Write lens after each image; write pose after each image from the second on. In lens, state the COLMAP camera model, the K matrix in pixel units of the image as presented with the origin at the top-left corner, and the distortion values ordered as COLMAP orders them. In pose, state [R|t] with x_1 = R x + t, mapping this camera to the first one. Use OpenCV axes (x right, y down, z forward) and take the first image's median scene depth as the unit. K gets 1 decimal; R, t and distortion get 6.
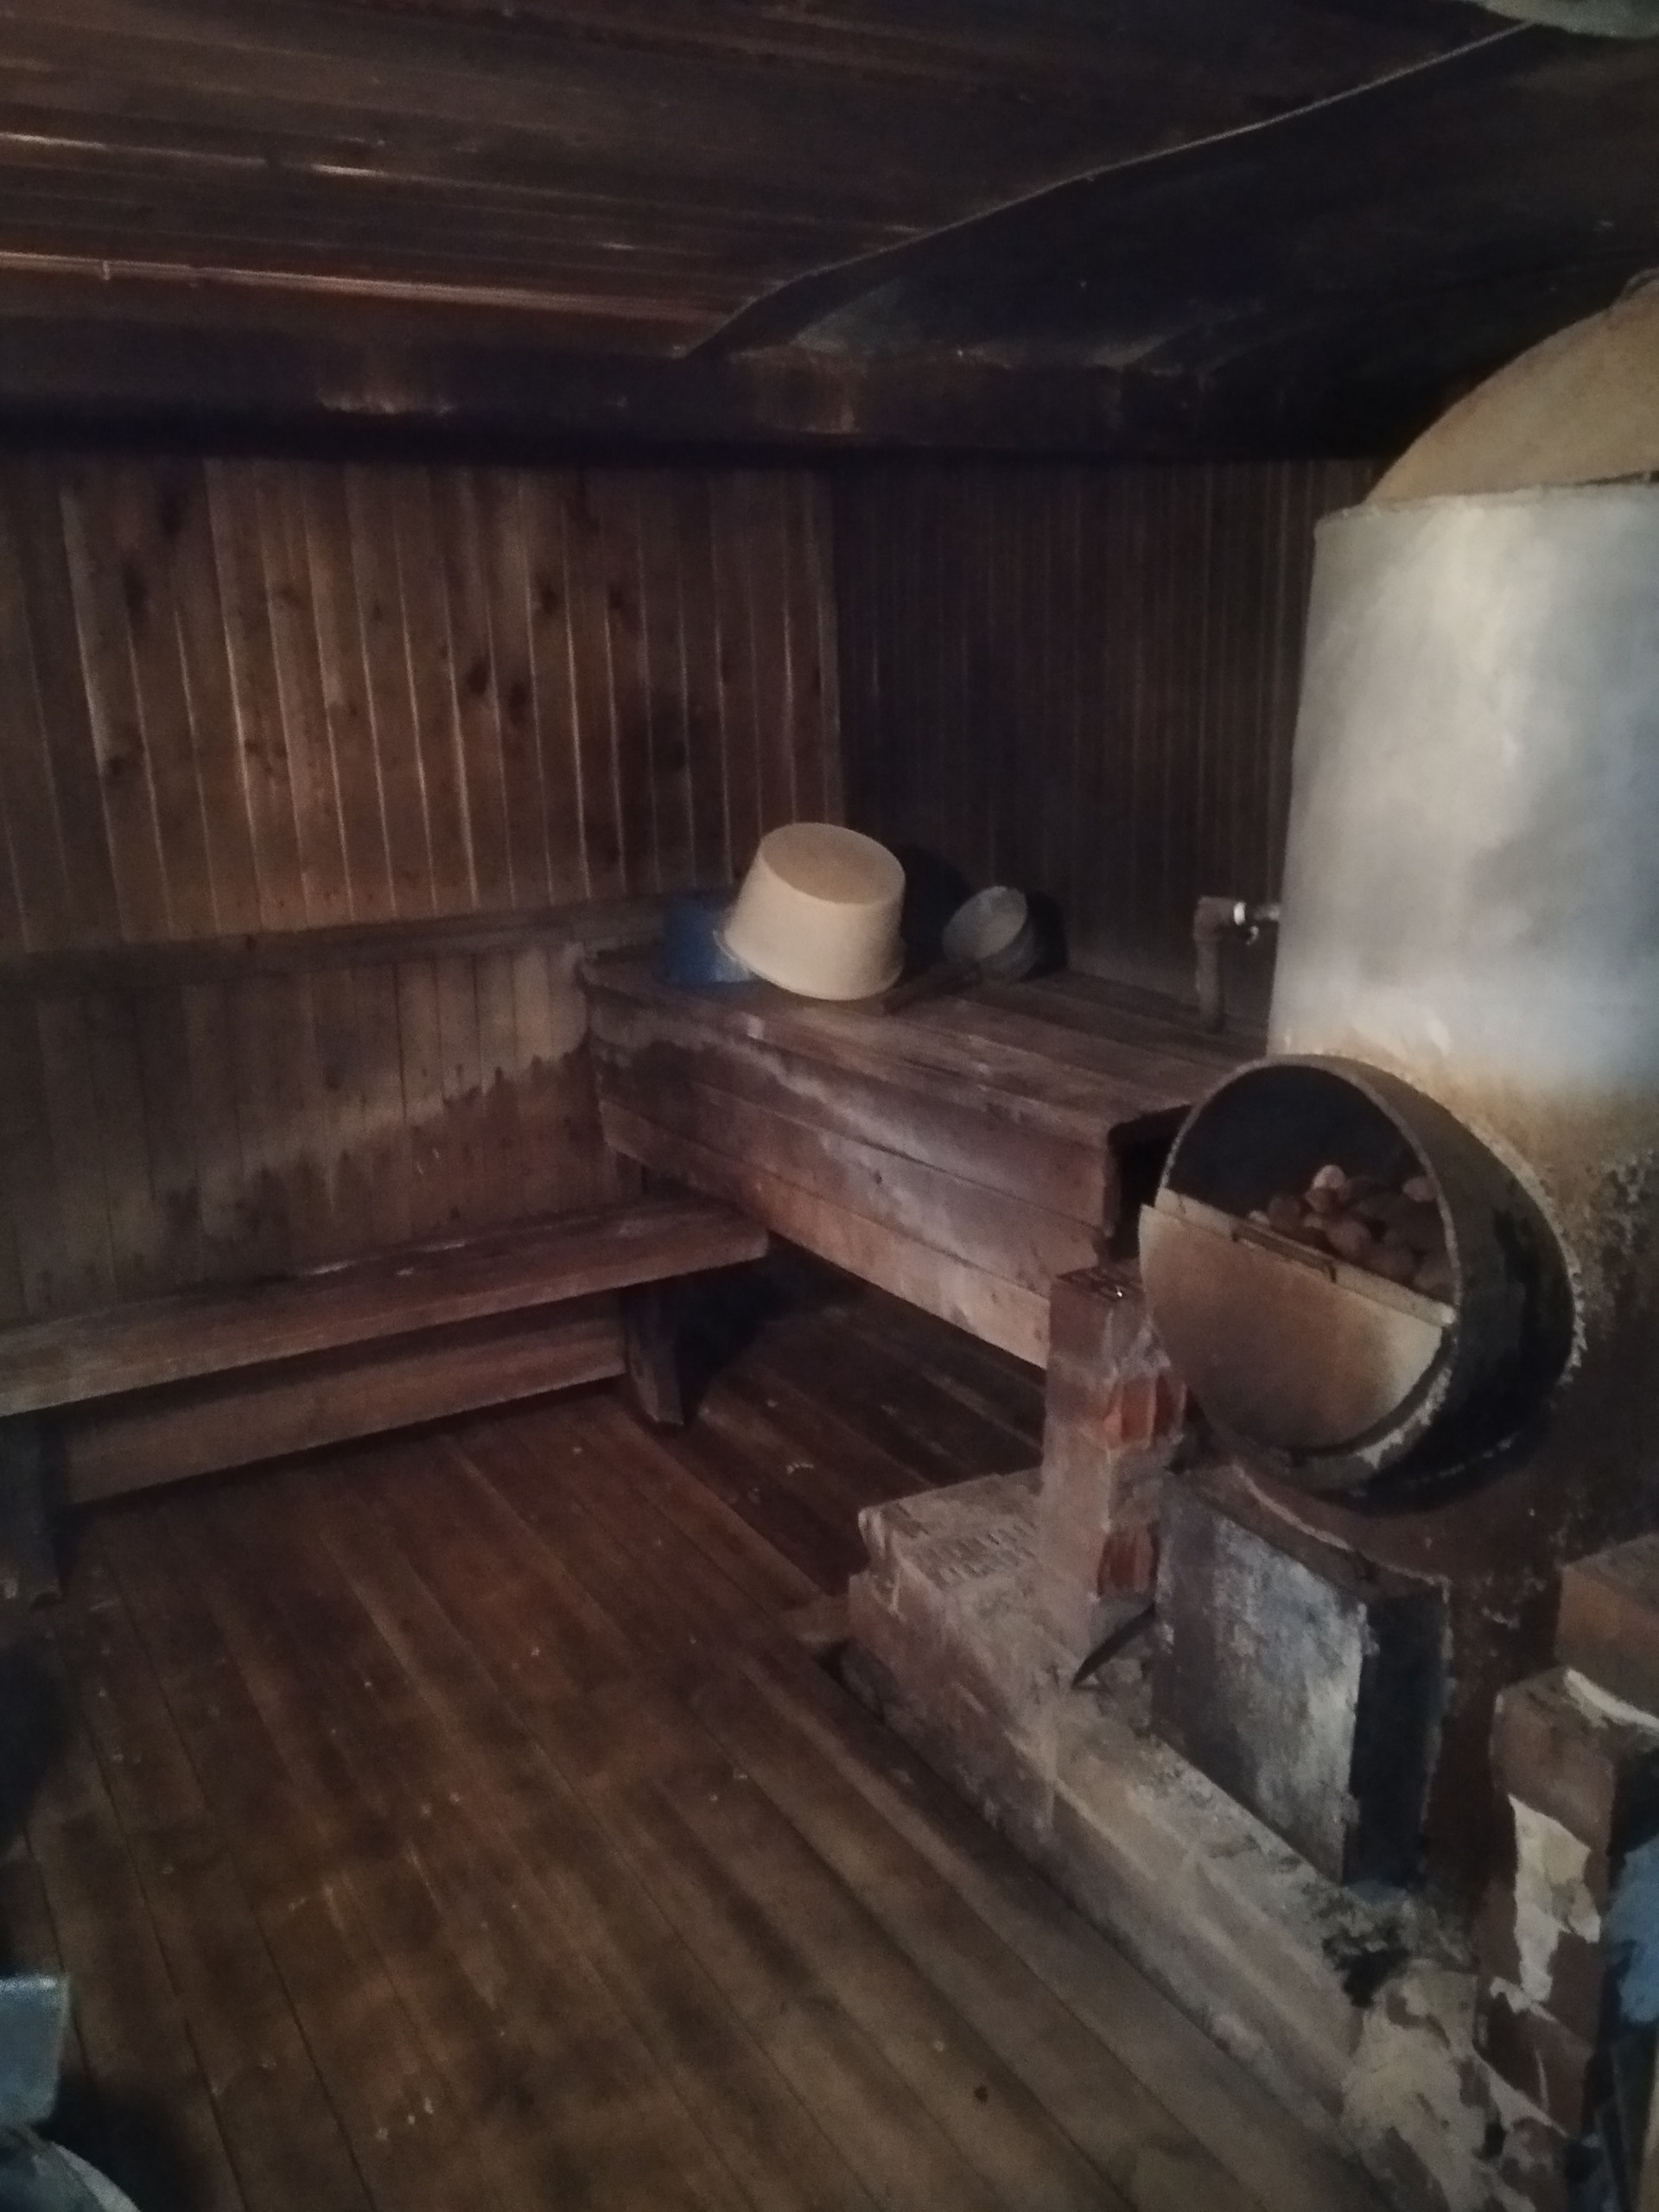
lens RADIAL K [[1795.3, 0, 834.2], [0, 1795.3, 1100.6], [0, 0, 1]] dist [0.088493, -0.161147]
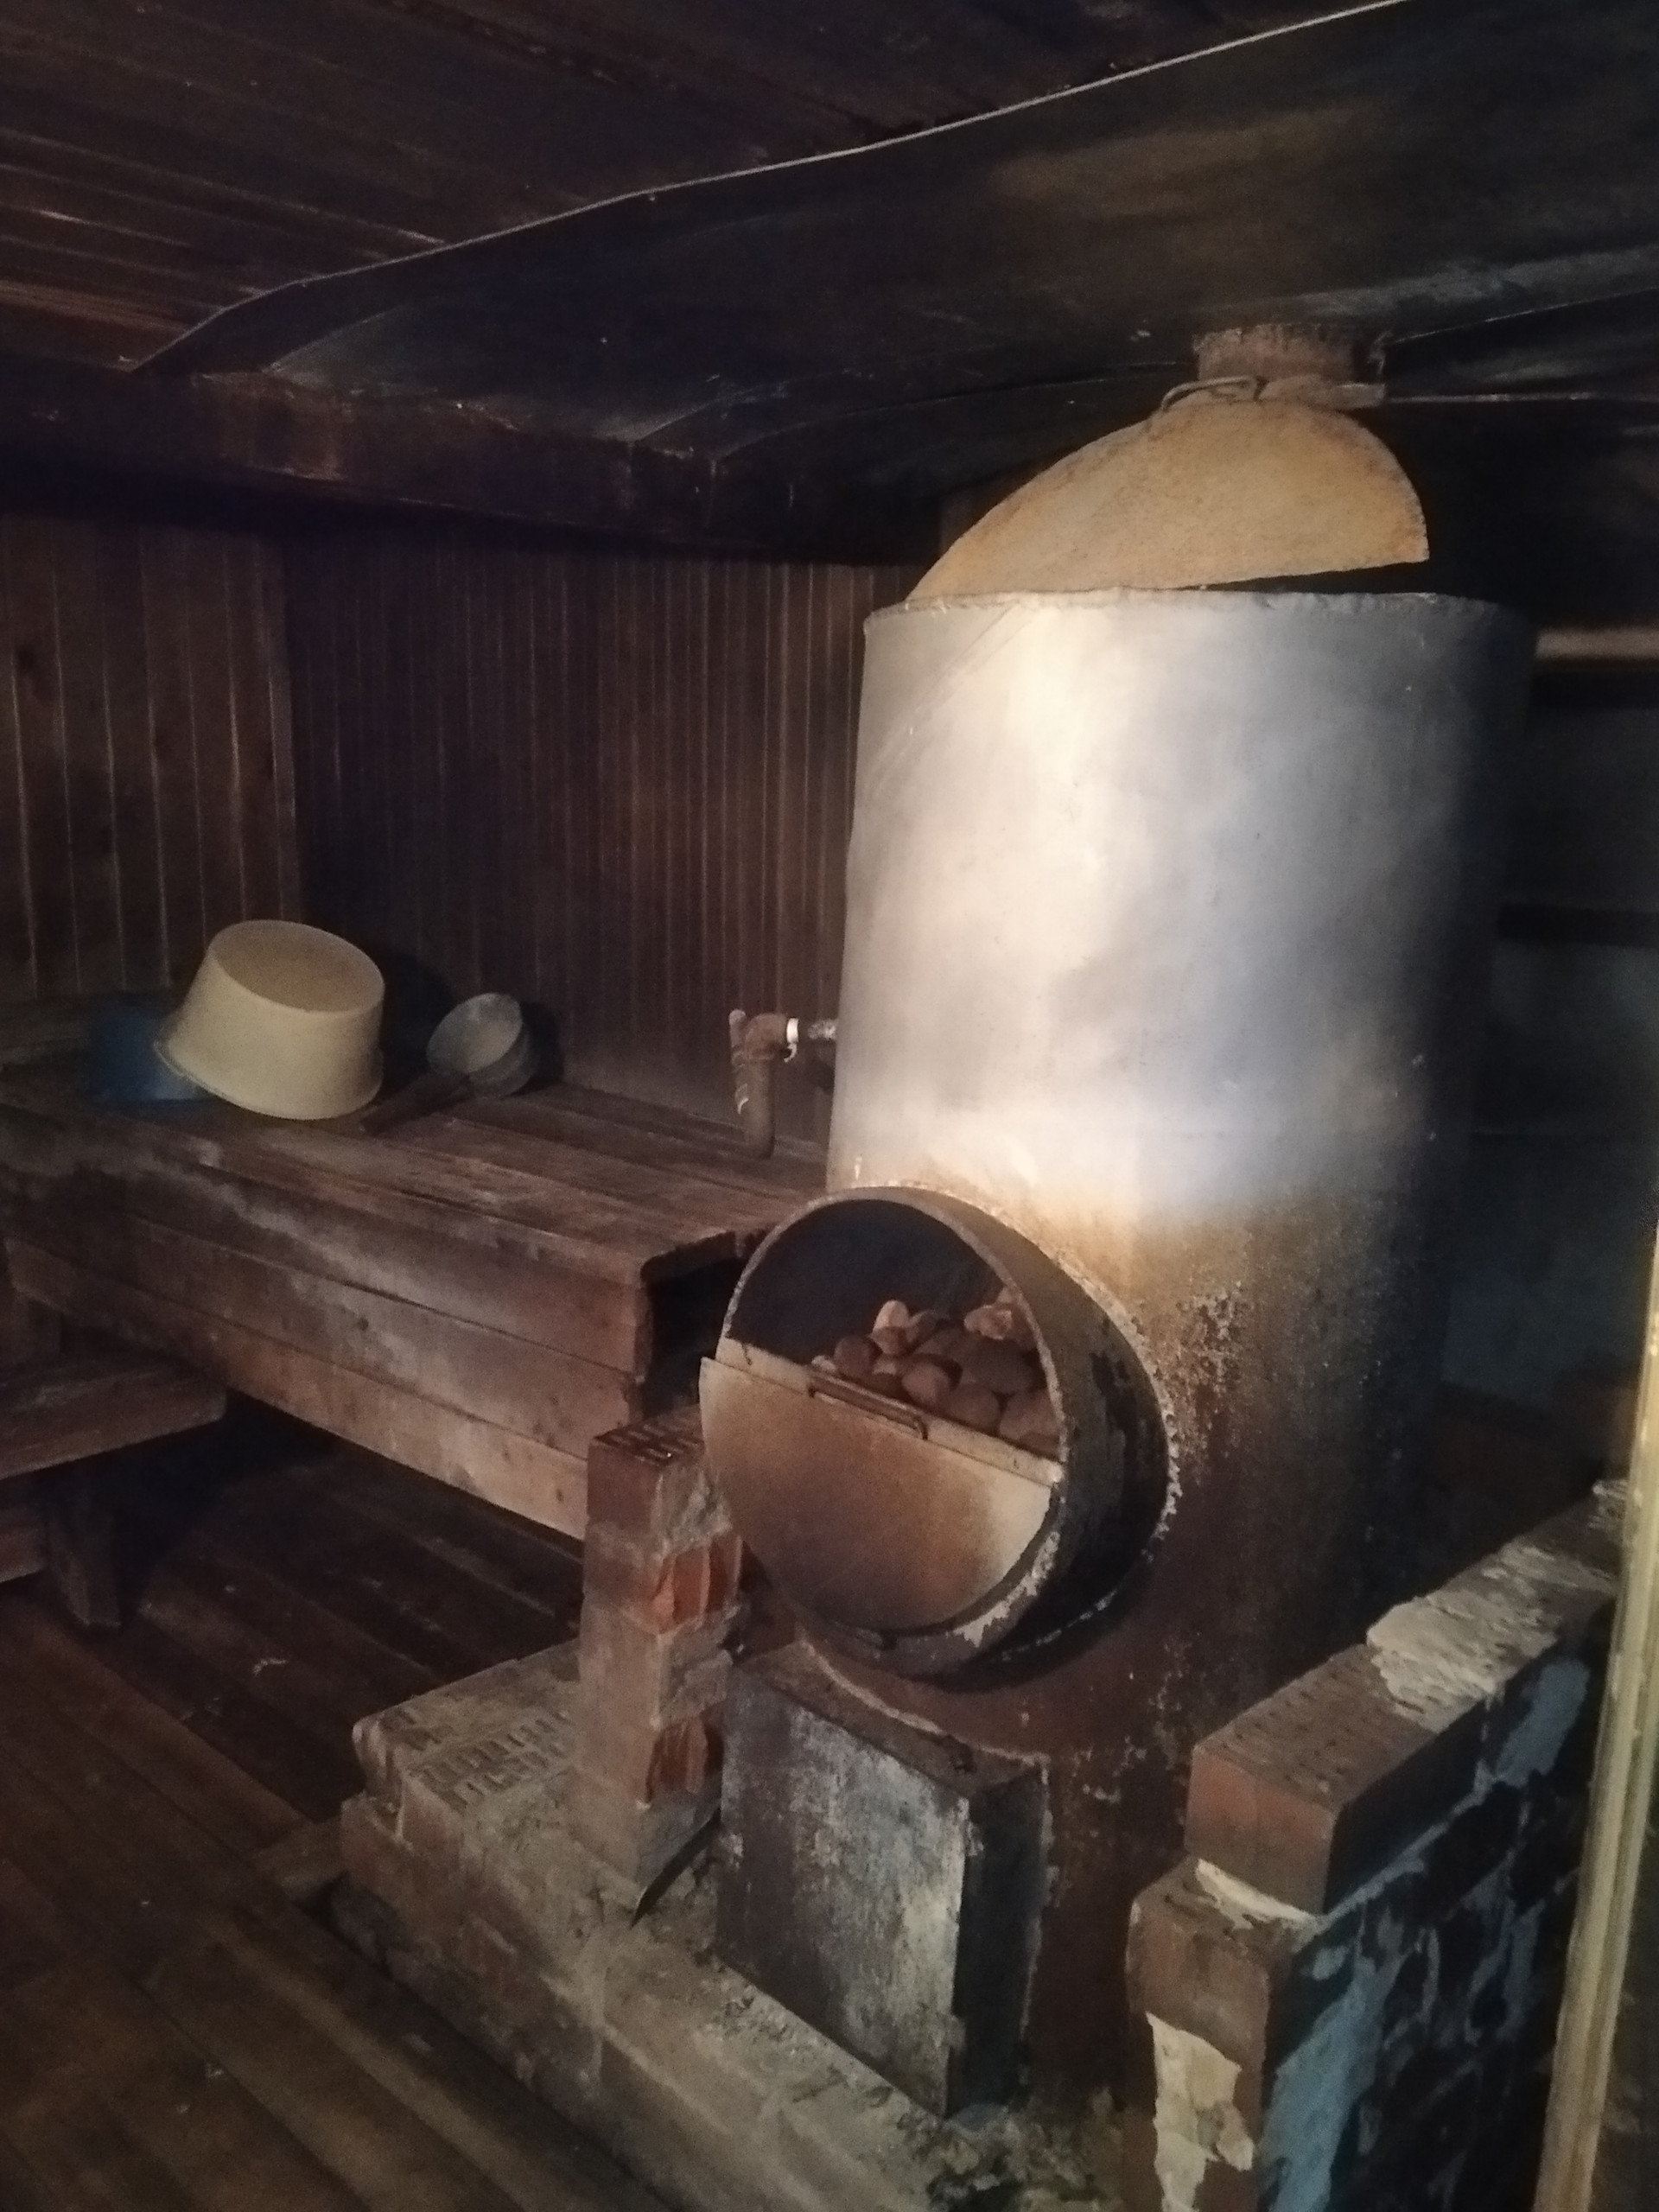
lens RADIAL K [[1795.3, 0, 834.2], [0, 1795.3, 1100.6], [0, 0, 1]] dist [0.088493, -0.161147]
pose [[0.952975, -0.012309, 0.302799, -0.031792], [0.028886, 0.998315, -0.050327, -0.020897], [-0.301669, 0.056707, 0.951725, 0.120162]]
